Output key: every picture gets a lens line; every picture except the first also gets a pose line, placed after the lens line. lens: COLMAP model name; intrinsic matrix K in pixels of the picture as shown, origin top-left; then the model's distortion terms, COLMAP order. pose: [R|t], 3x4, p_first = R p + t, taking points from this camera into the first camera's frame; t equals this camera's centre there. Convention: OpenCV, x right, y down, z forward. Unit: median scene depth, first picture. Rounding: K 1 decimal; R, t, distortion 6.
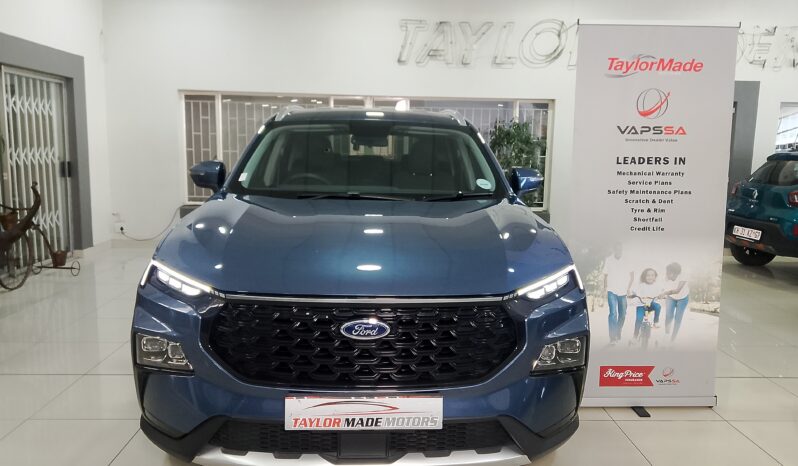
lens RADIAL K [[638.7, 0, 397.9], [0, 638.7, 235.1], [0, 0, 1]] dist [0.036121, -0.022351]
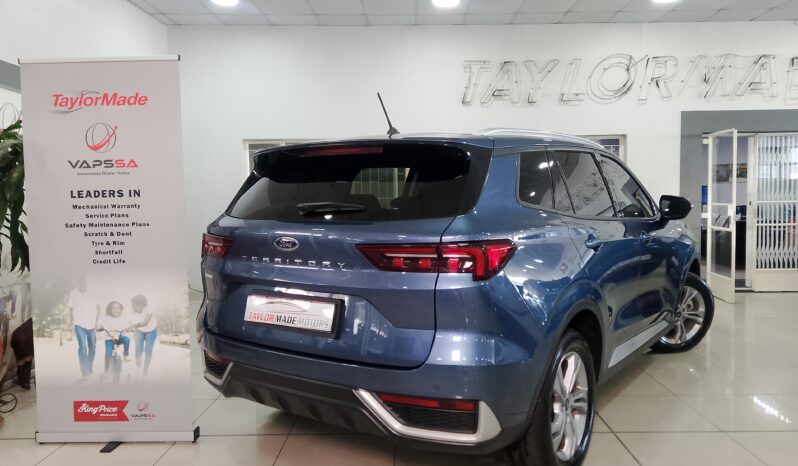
lens RADIAL K [[638.7, 0, 409.3], [0, 638.7, 242.6], [0, 0, 1]] dist [0.036121, -0.022351]
pose [[0.995441, -0.026971, -0.091486, 0.938327], [0.022121, 0.998316, -0.053623, 0.024612], [0.092778, 0.051355, 0.994362, 0.044633]]
